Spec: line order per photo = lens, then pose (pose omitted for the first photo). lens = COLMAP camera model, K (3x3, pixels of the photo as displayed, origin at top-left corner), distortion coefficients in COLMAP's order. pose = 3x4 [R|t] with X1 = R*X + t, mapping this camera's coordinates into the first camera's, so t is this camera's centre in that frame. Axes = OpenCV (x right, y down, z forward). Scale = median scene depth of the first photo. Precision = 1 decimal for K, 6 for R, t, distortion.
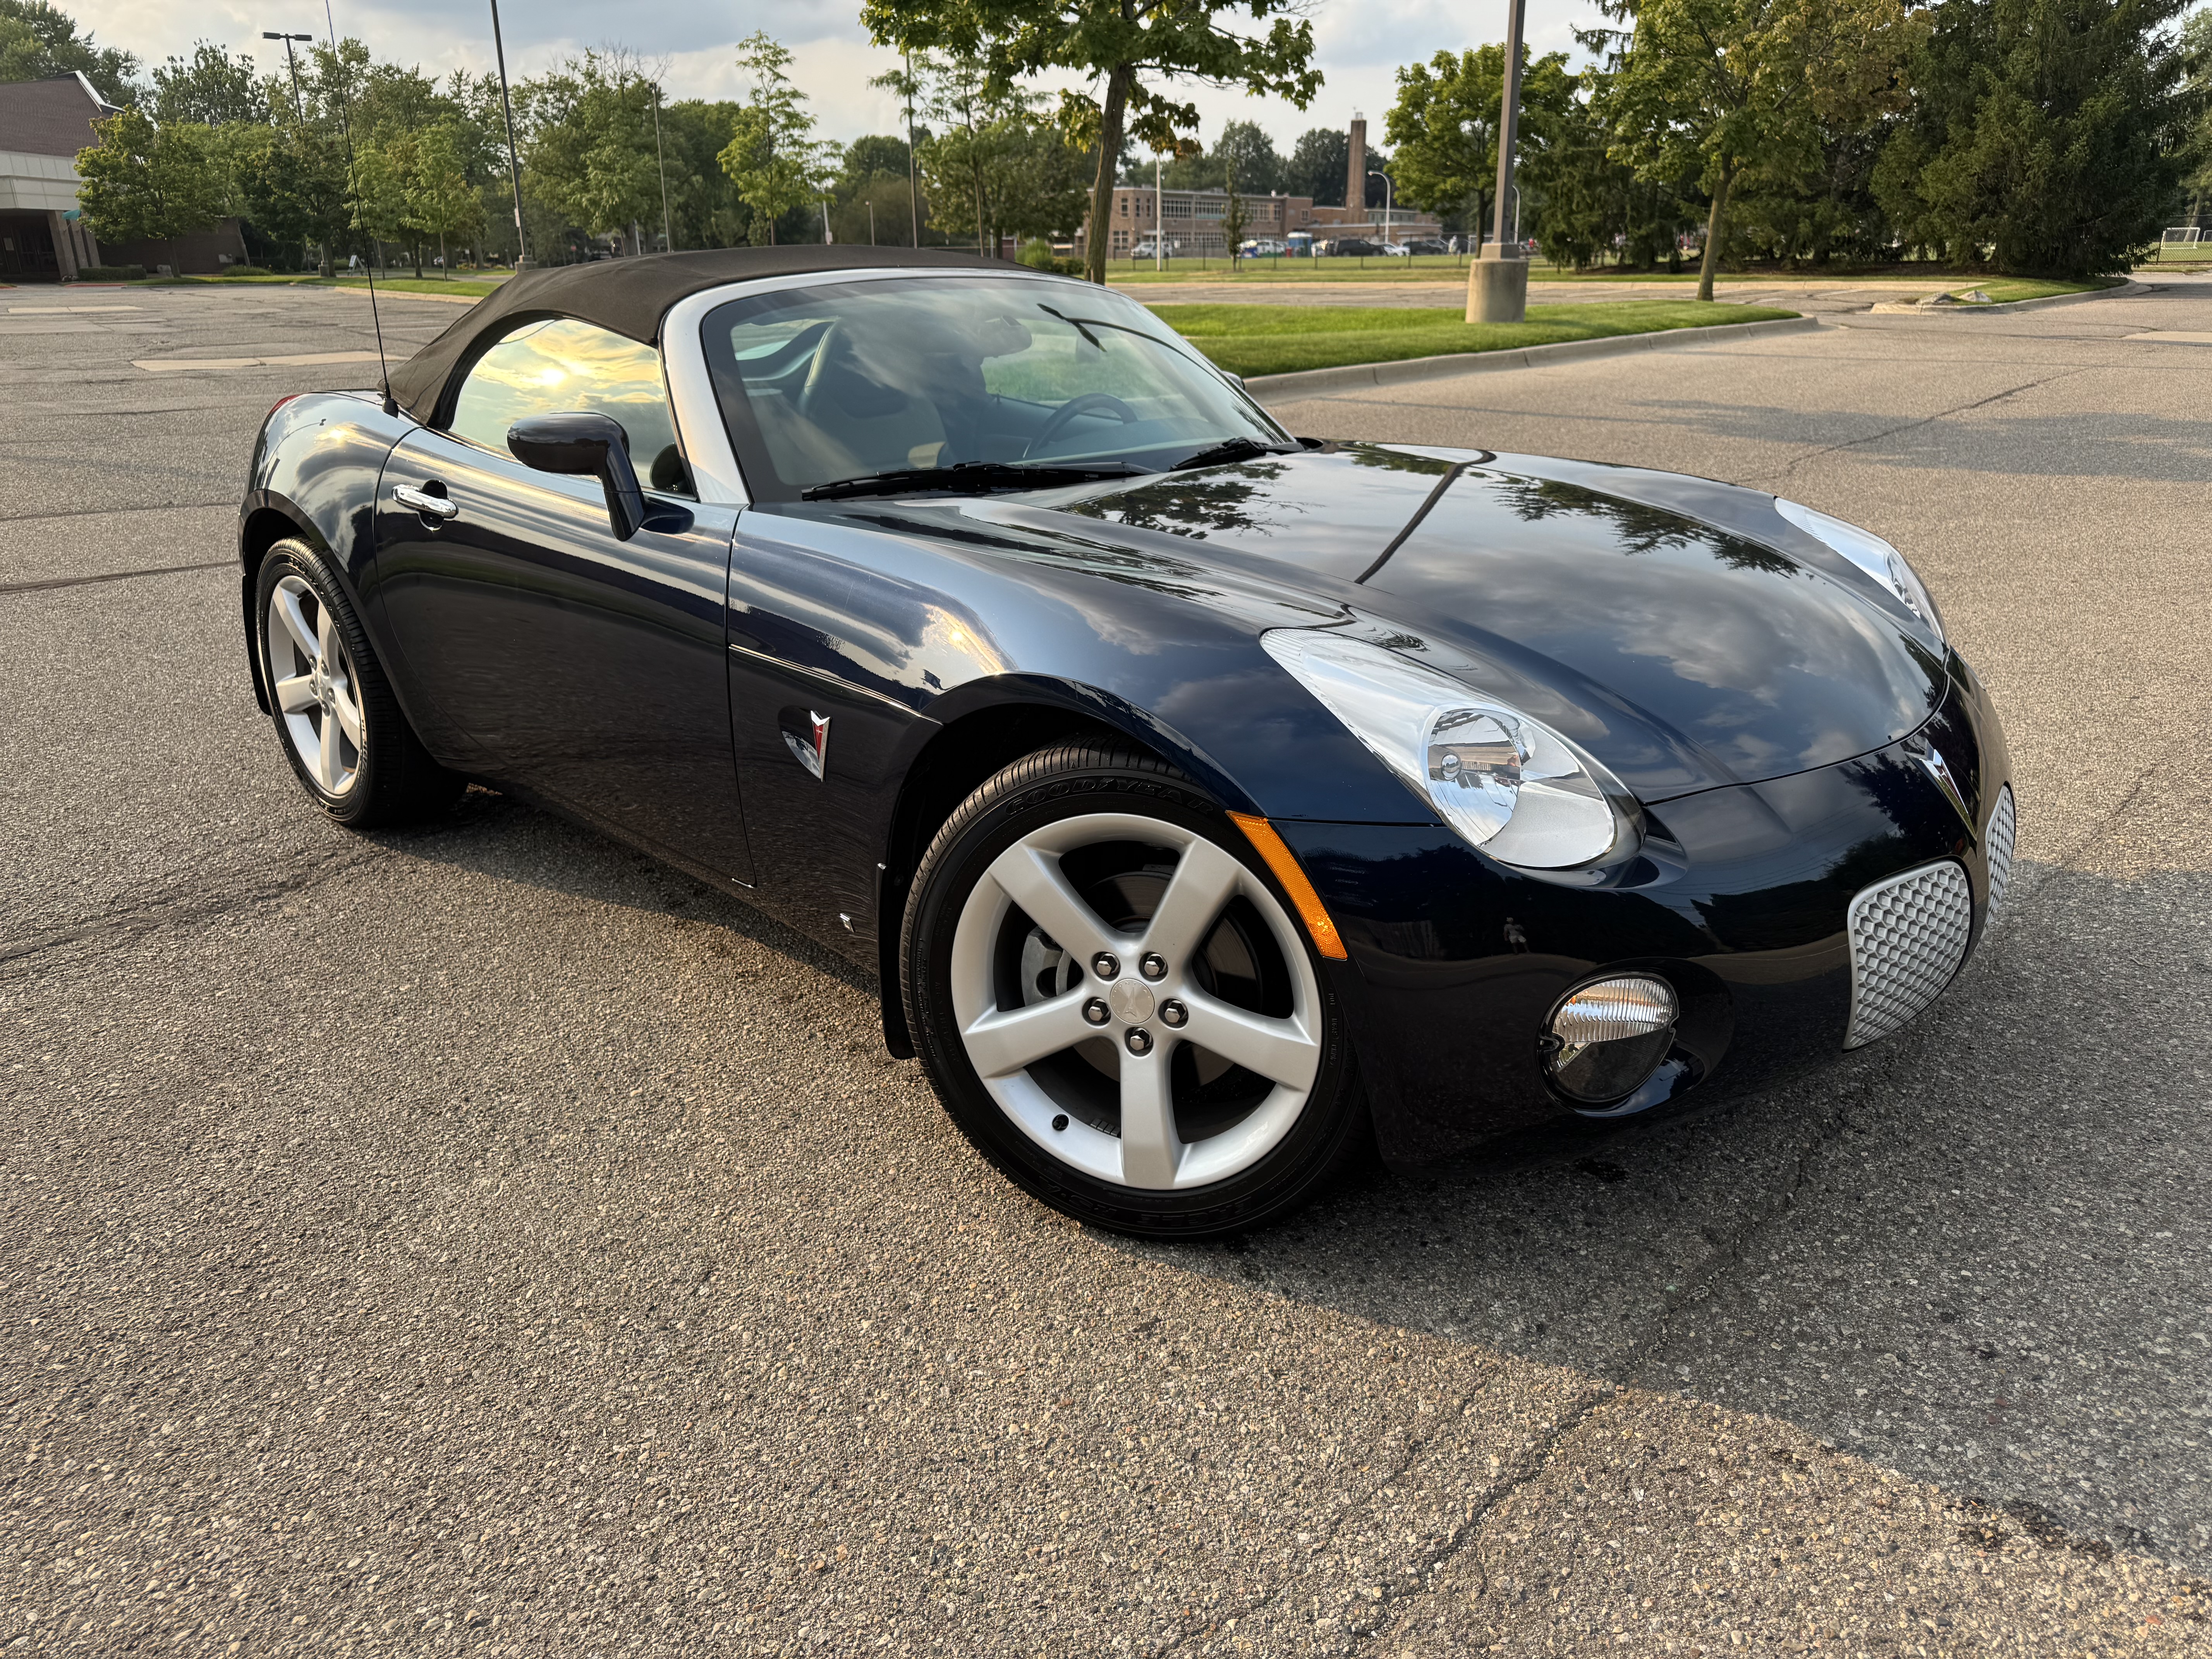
lens RADIAL K [[1570.1, 0, 1095.9], [0, 1570.1, 829.4], [0, 0, 1]] dist [0.008468, -0.009827]
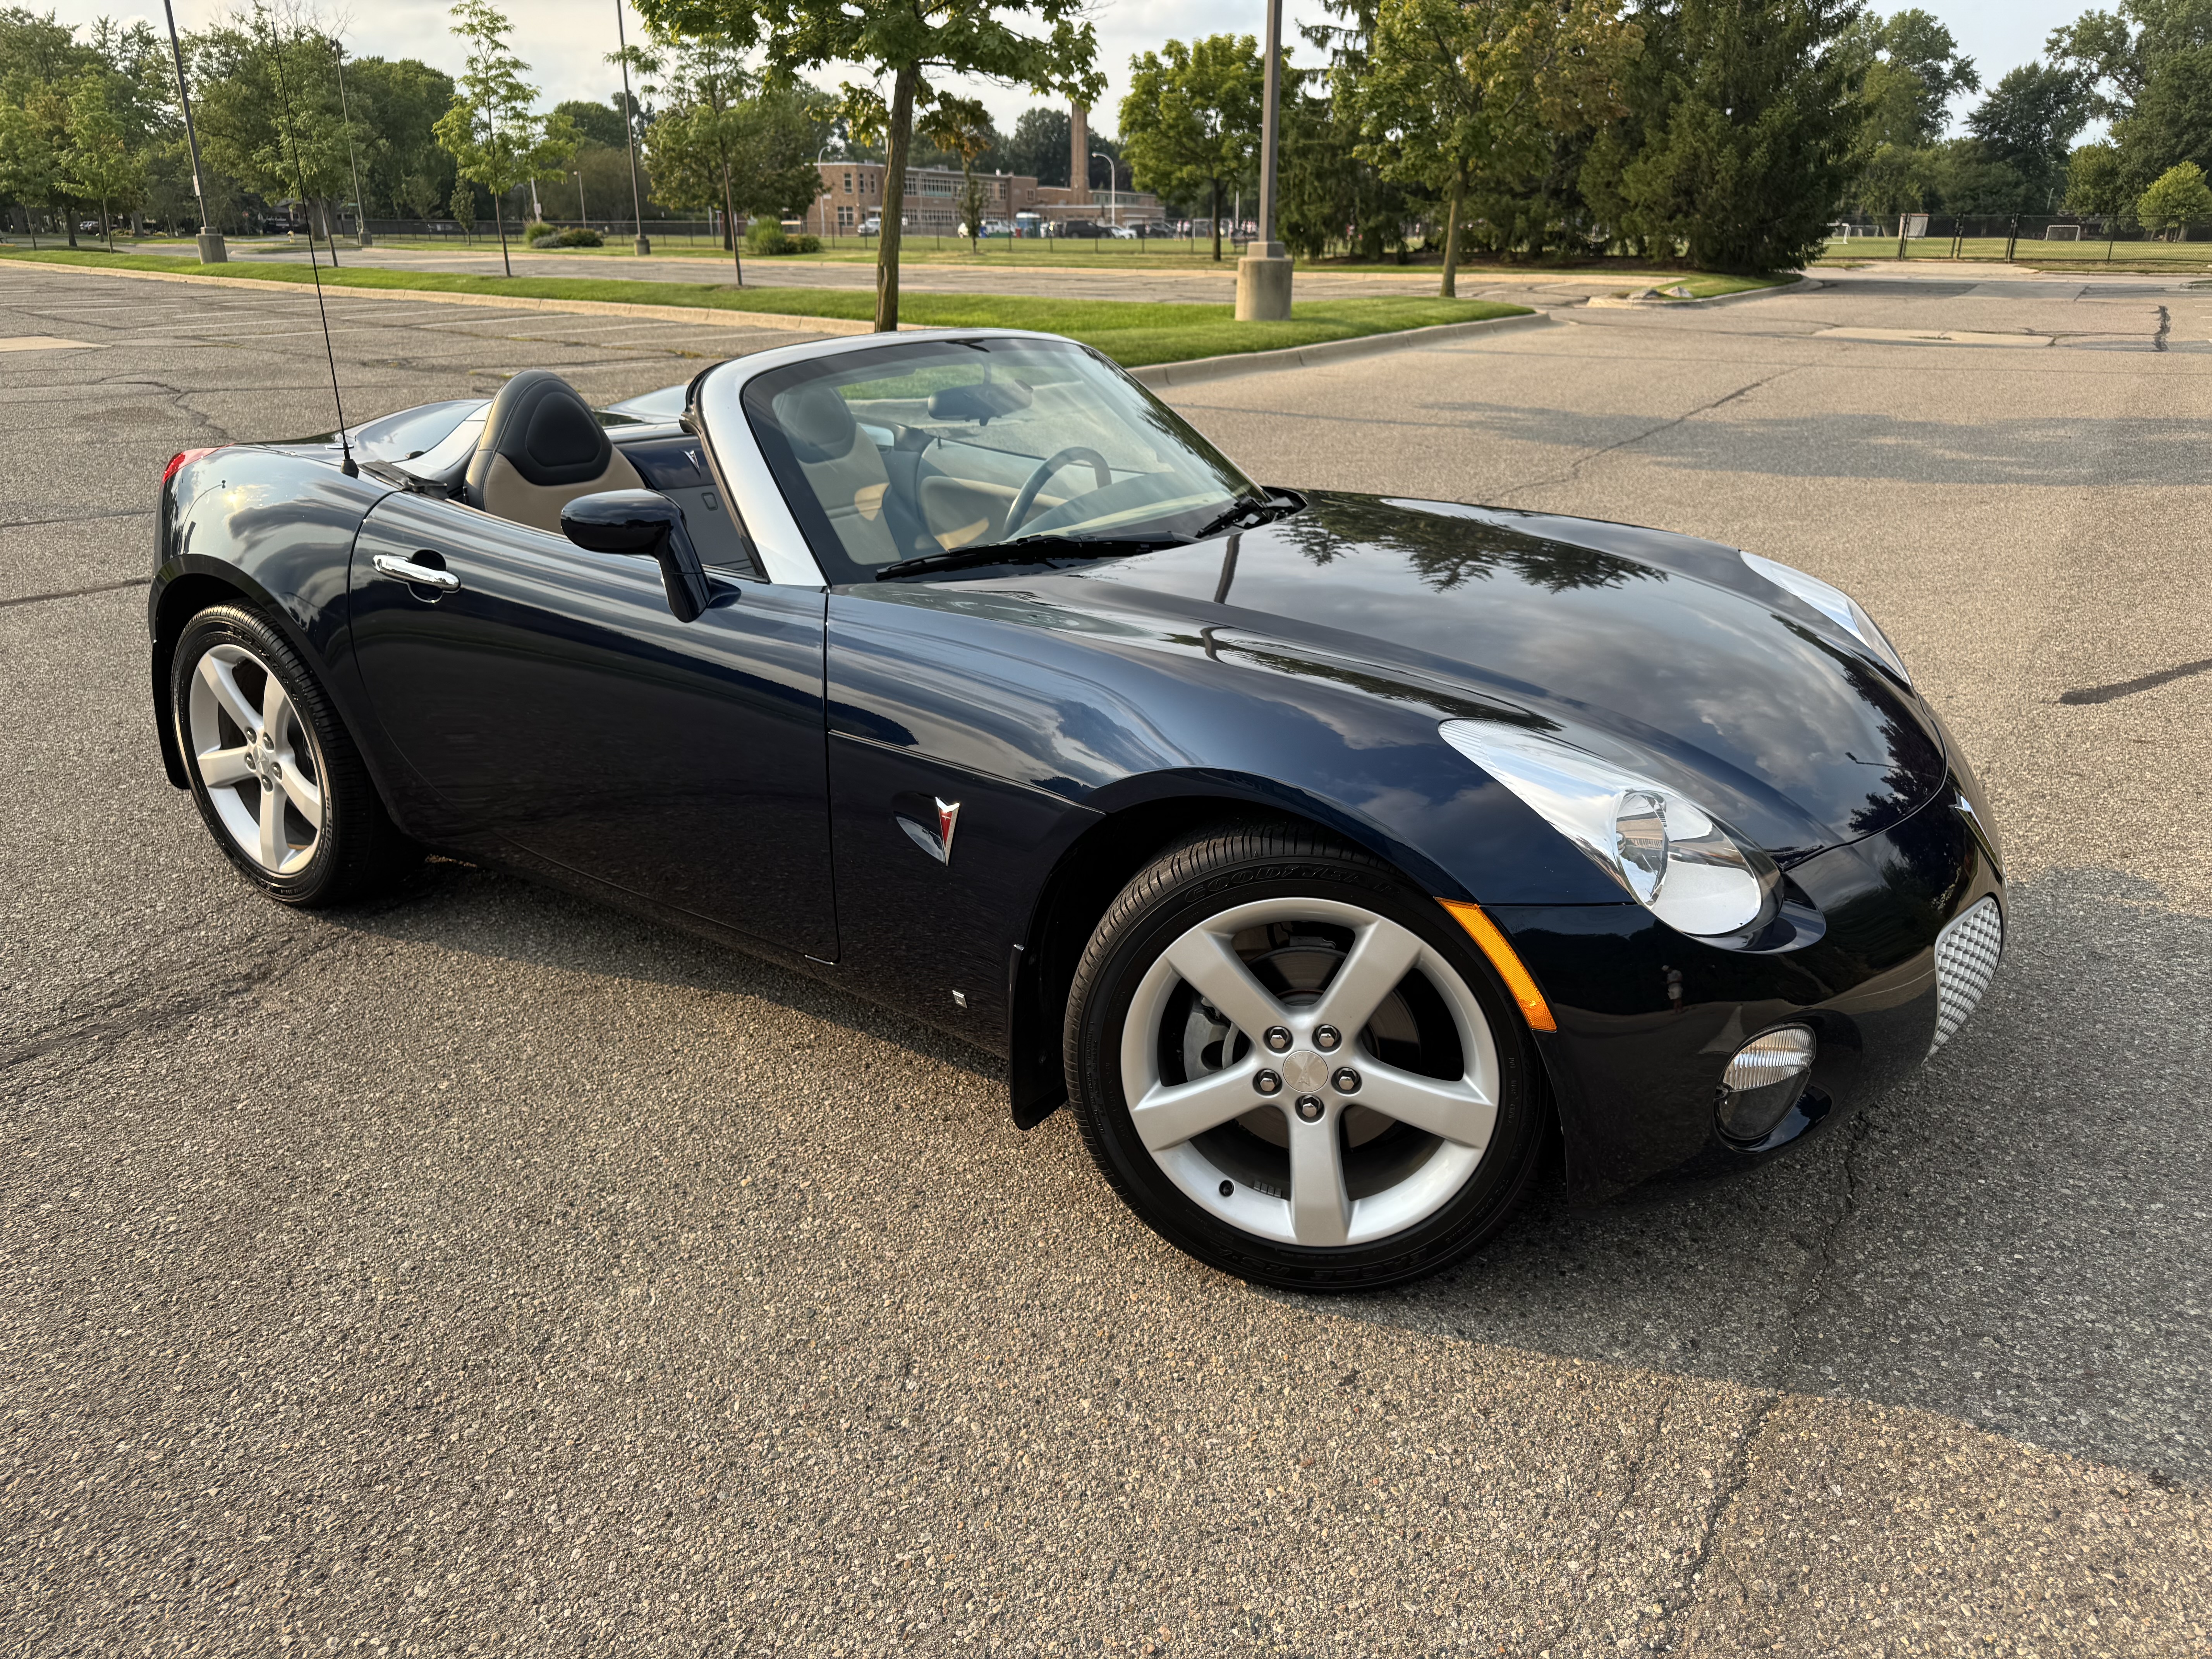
lens RADIAL K [[1578.6, 0, 1106.0], [0, 1578.6, 829.5], [0, 0, 1]] dist [0.004477, -0.004603]
pose [[0.985388, -0.045529, 0.164129, -0.183825], [0.043730, 0.998937, 0.014561, -0.049556], [-0.164617, -0.007171, 0.986331, -0.016566]]
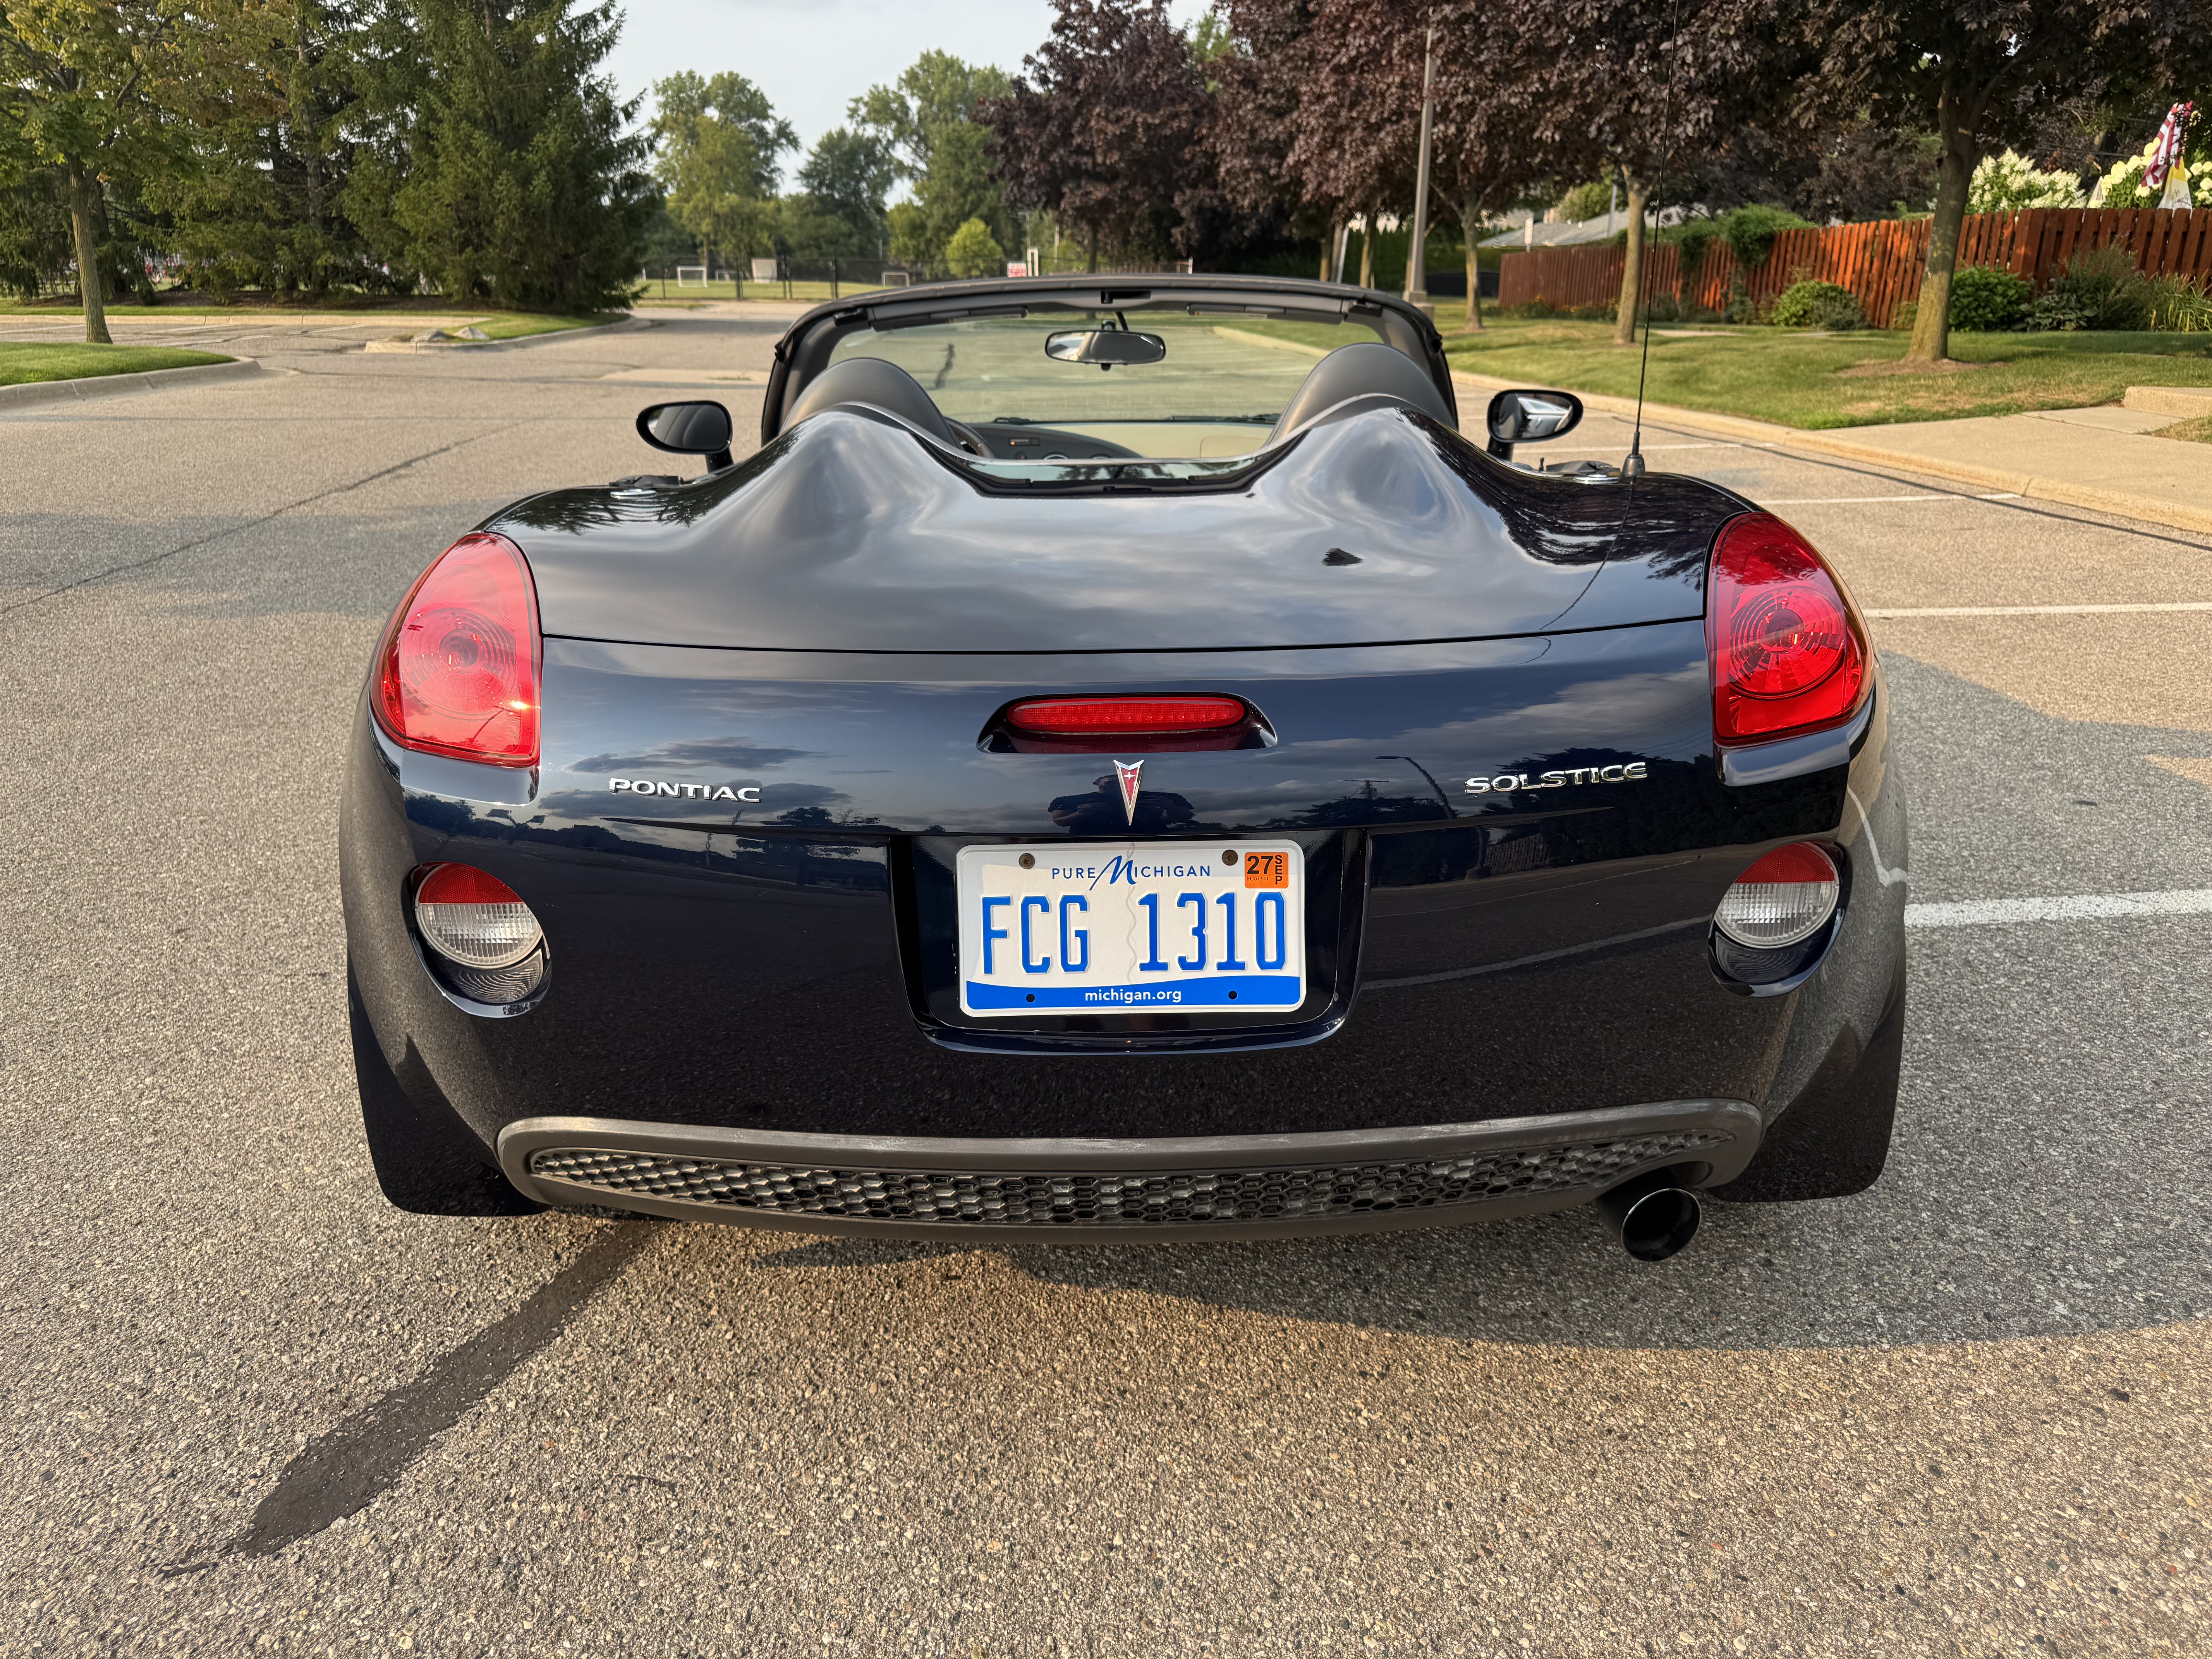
lens RADIAL K [[1598.8, 0, 1095.4], [0, 1598.8, 814.8], [0, 0, 1]] dist [0.005844, -0.001347]
pose [[0.696090, -0.210536, 0.686391, 0.971214], [0.231963, 0.970714, 0.062505, -0.318660], [-0.679450, 0.115708, 0.724541, 0.844345]]
